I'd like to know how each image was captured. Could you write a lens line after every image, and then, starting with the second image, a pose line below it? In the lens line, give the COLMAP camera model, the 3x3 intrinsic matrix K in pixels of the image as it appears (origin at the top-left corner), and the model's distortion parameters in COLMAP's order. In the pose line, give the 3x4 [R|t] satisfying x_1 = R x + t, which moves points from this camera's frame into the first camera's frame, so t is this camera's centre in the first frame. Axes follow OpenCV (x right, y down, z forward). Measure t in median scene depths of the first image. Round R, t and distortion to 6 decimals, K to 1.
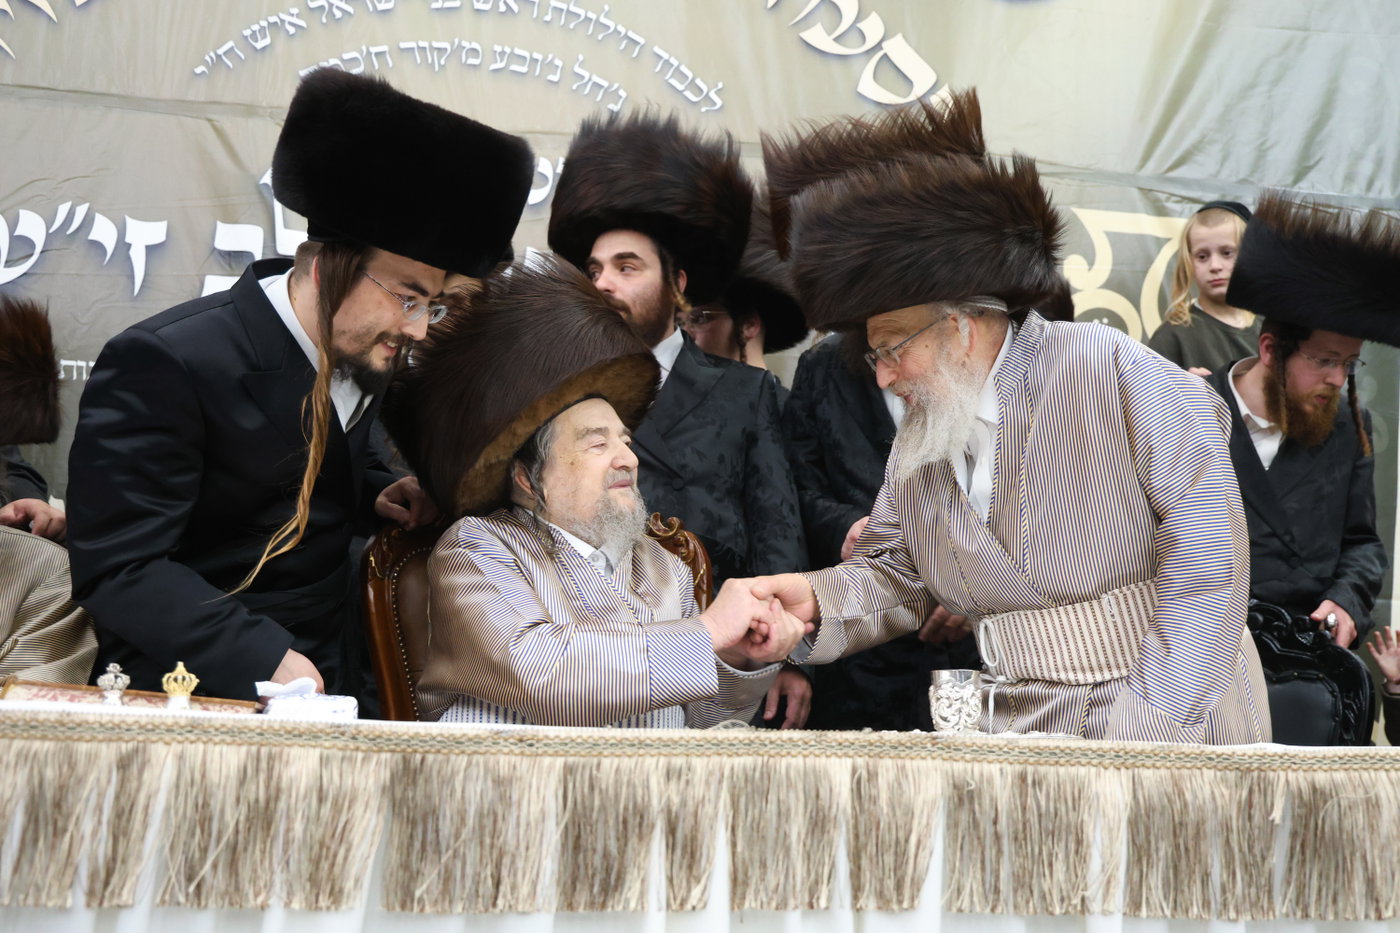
lens RADIAL K [[1657.0, 0, 693.0], [0, 1657.0, 465.2], [0, 0, 1]] dist [0.087185, 0.000000]
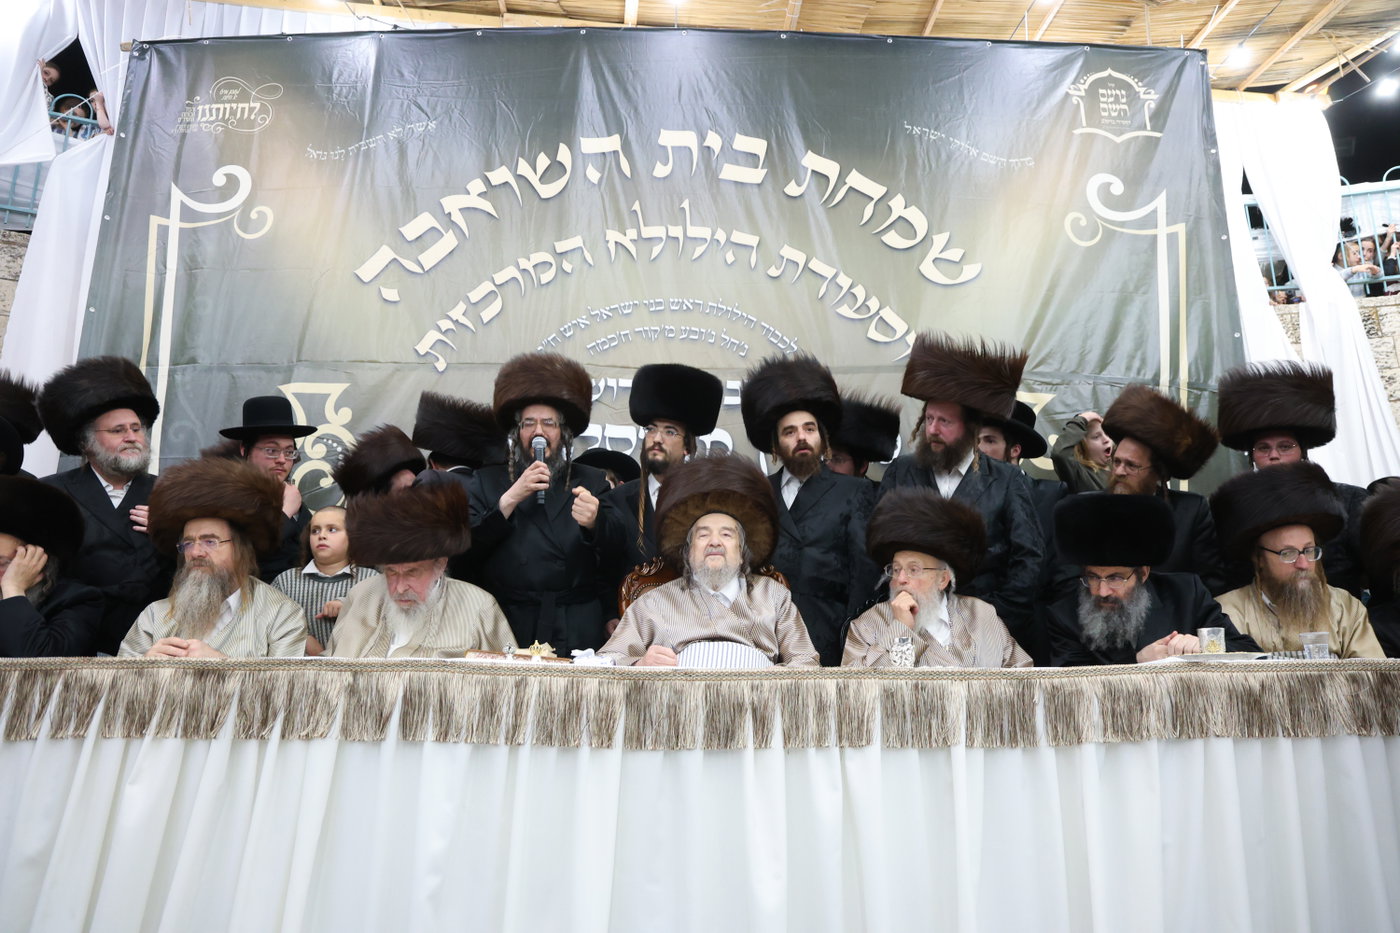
lens RADIAL K [[941.2, 0, 702.7], [0, 941.2, 471.6], [0, 0, 1]] dist [-0.084175, 0.042481]
pose [[0.992214, -0.042687, -0.117000, 0.075951], [0.036331, 0.997774, -0.055927, -0.033783], [0.119127, 0.051240, 0.991556, -0.256352]]
